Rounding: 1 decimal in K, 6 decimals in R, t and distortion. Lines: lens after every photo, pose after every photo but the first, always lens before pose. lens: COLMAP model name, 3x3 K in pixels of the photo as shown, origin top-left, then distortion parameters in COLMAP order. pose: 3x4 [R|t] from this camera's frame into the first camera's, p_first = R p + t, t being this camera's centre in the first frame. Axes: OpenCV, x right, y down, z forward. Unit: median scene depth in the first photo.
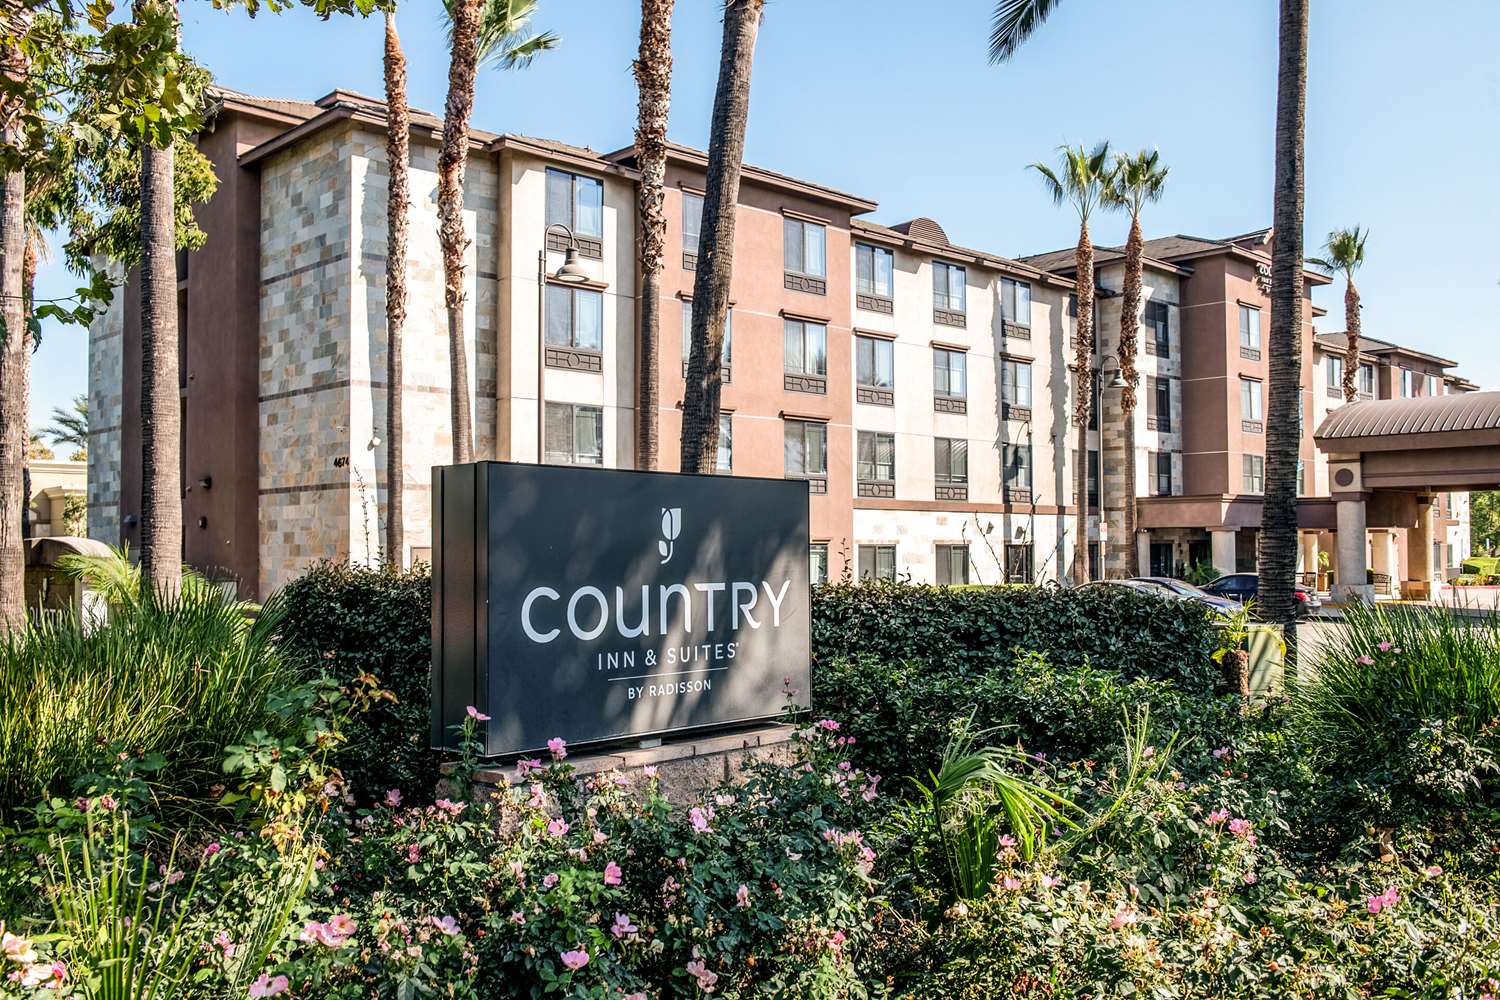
lens RADIAL K [[1366.2, 0, 750.0], [0, 1366.2, 500.0], [0, 0, 1]] dist [0.036889, -0.014197]
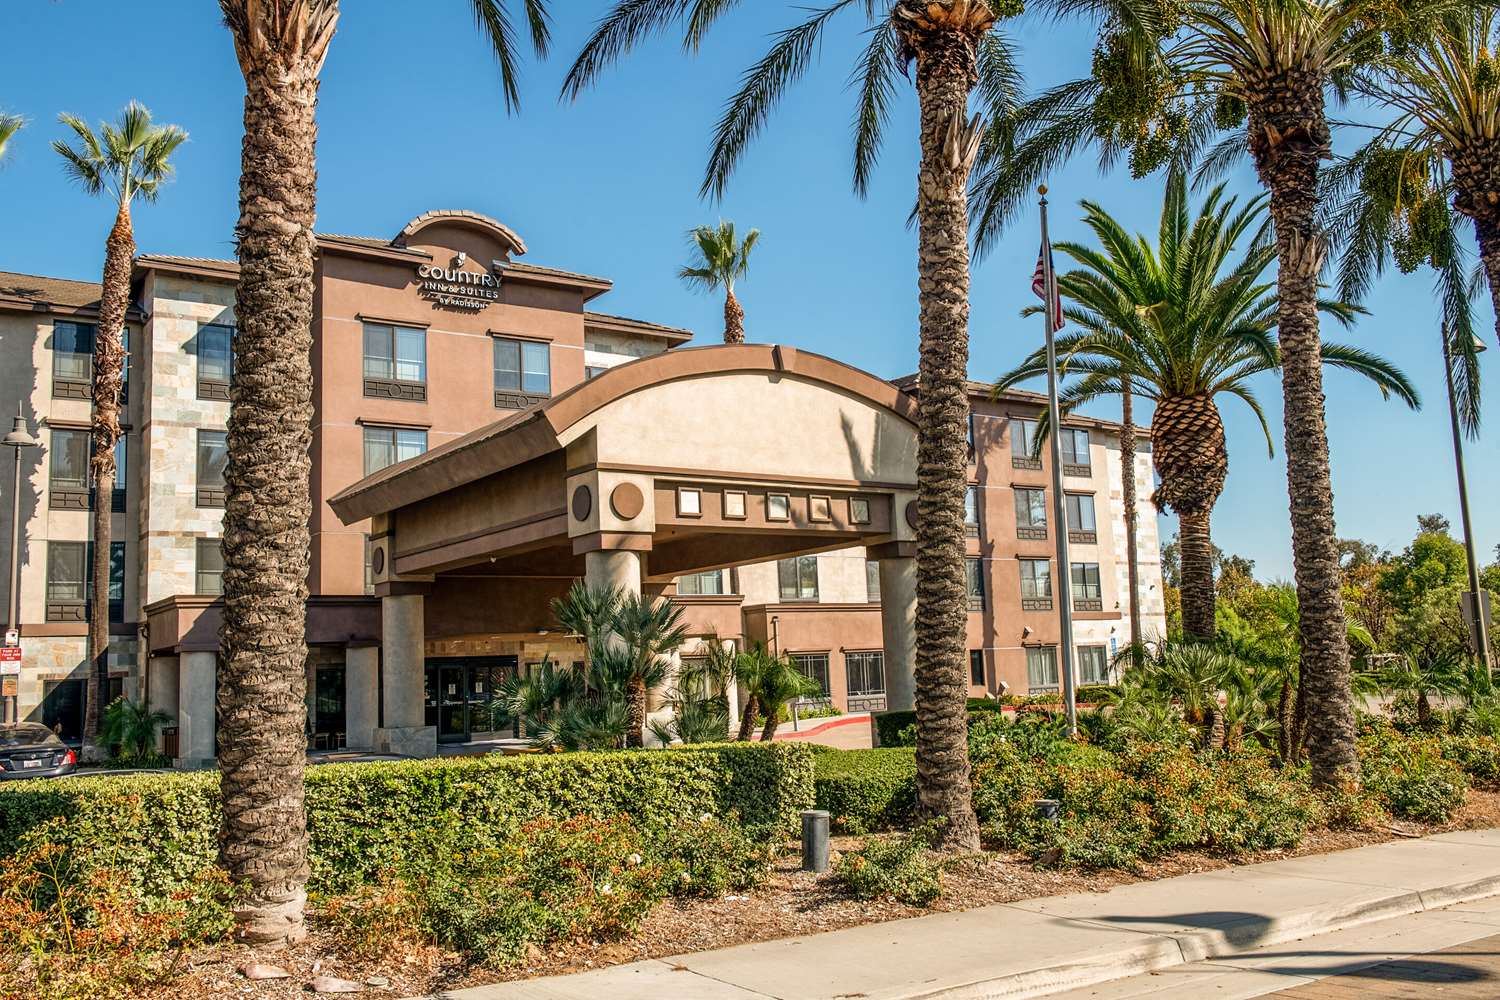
lens RADIAL K [[1299.1, 0, 750.0], [0, 1299.1, 500.0], [0, 0, 1]] dist [0.004182, -0.001341]
pose [[0.982575, -0.061245, -0.175485, 0.716213], [0.044443, 0.994181, -0.098129, 0.023117], [0.180473, 0.088620, 0.979579, 0.432300]]
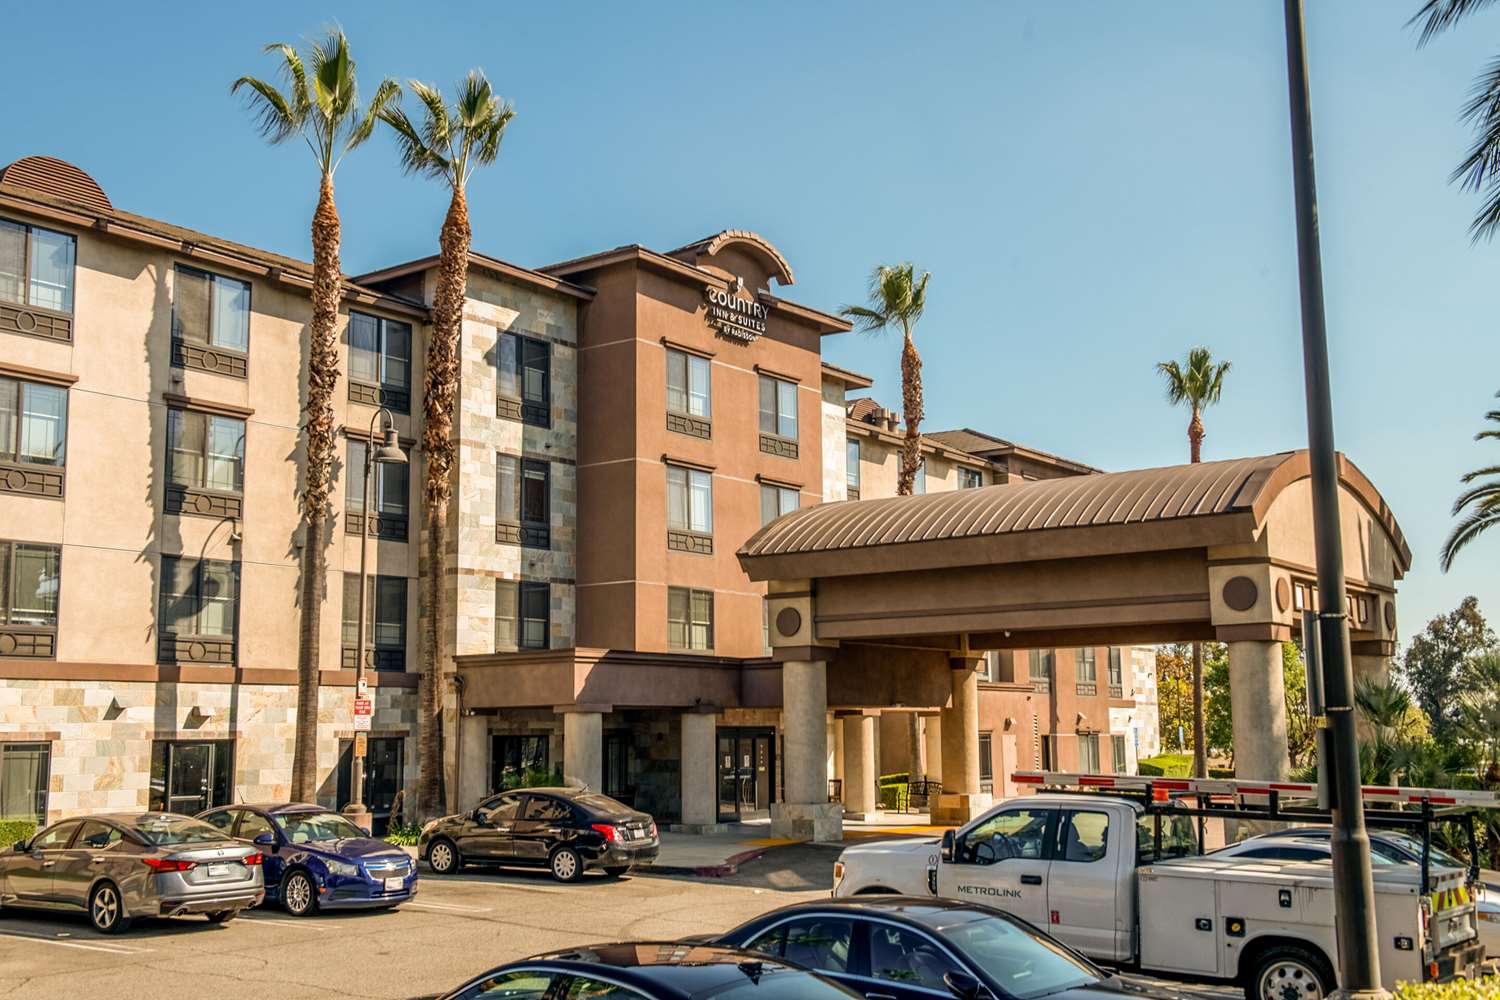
lens RADIAL K [[1656.4, 0, 750.0], [0, 1656.4, 500.0], [0, 0, 1]] dist [0.073076, 0.001796]
pose [[0.989404, 0.017102, 0.144179, 0.311285], [-0.001290, 0.994035, -0.109057, 0.009650], [-0.145184, 0.107716, 0.983524, 0.285477]]
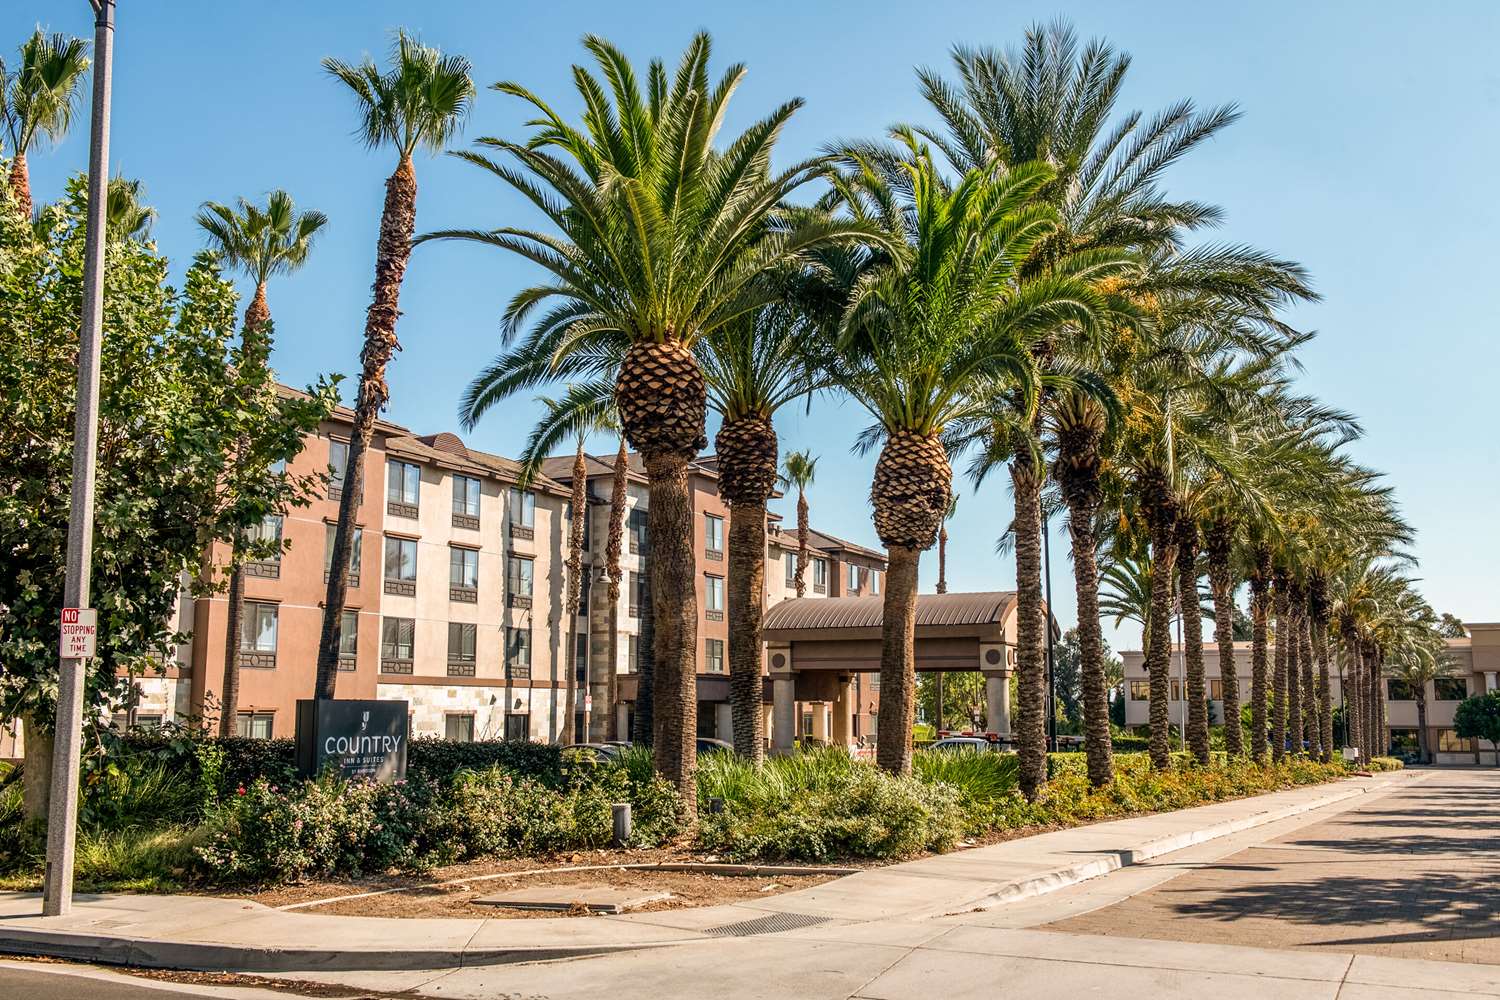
lens RADIAL K [[1540.1, 0, 750.0], [0, 1540.1, 500.0], [0, 0, 1]] dist [0.015819, 0.005624]
pose [[0.945985, 0.051099, 0.320158, -0.046680], [-0.018309, 0.994346, -0.104603, -0.014909], [-0.323692, 0.093091, 0.941572, -0.319954]]
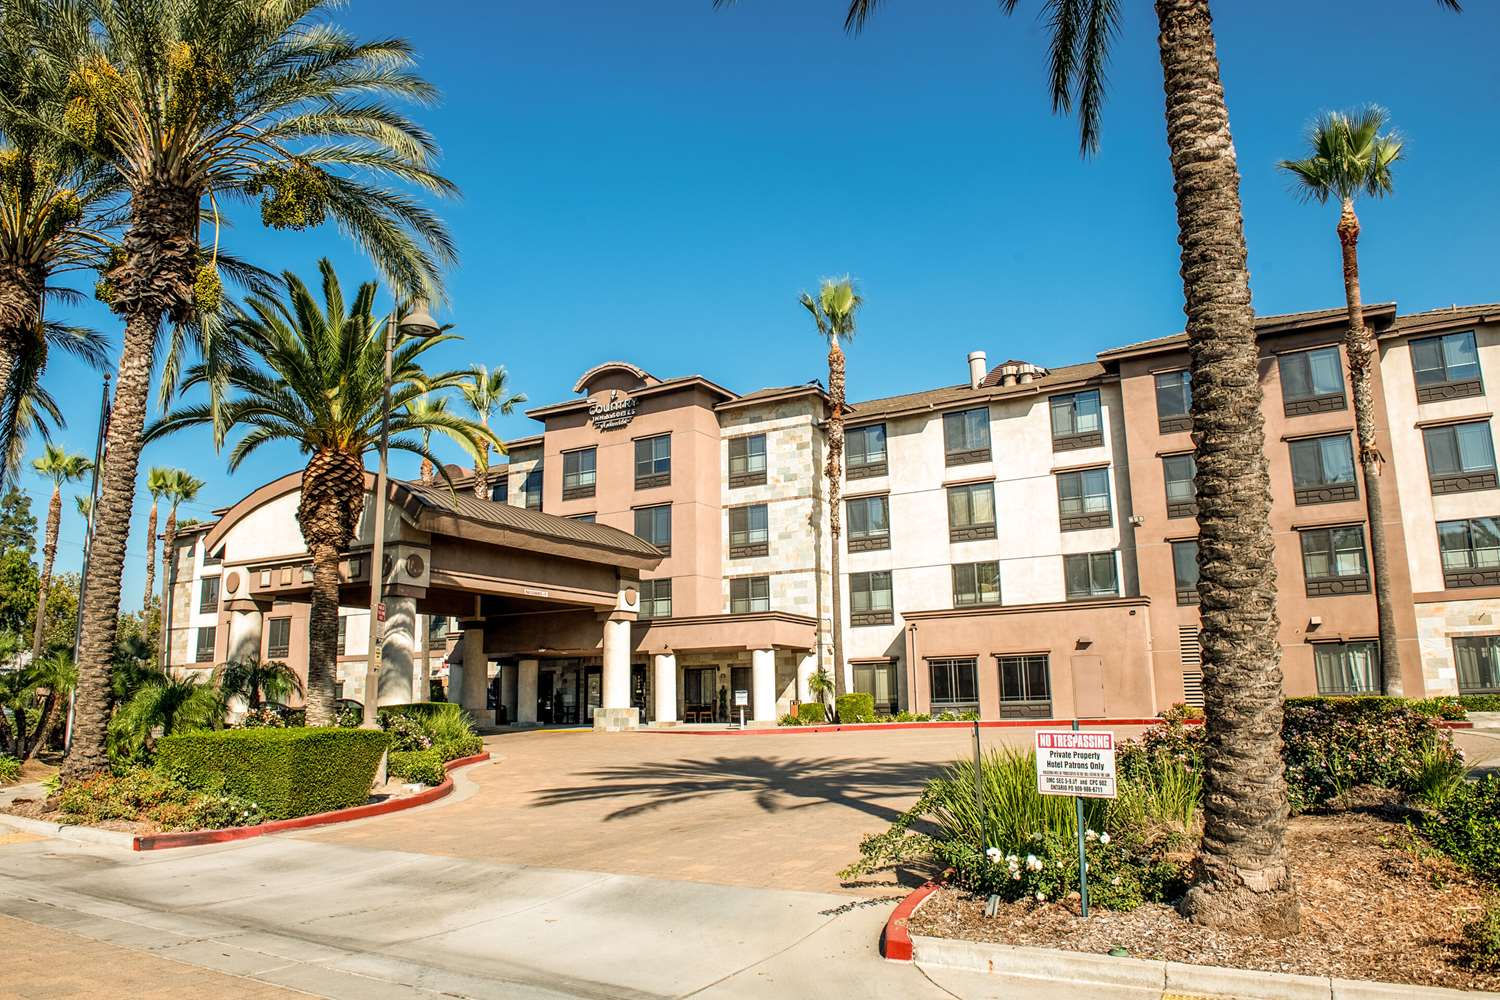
lens RADIAL K [[1025.9, 0, 750.0], [0, 1025.9, 500.0], [0, 0, 1]] dist [-0.002329, -0.000640]
pose [[0.269946, -0.188662, -0.944212, 1.272138], [0.053655, 0.982040, -0.180881, 0.057035], [0.961379, -0.001834, 0.275220, 0.995077]]
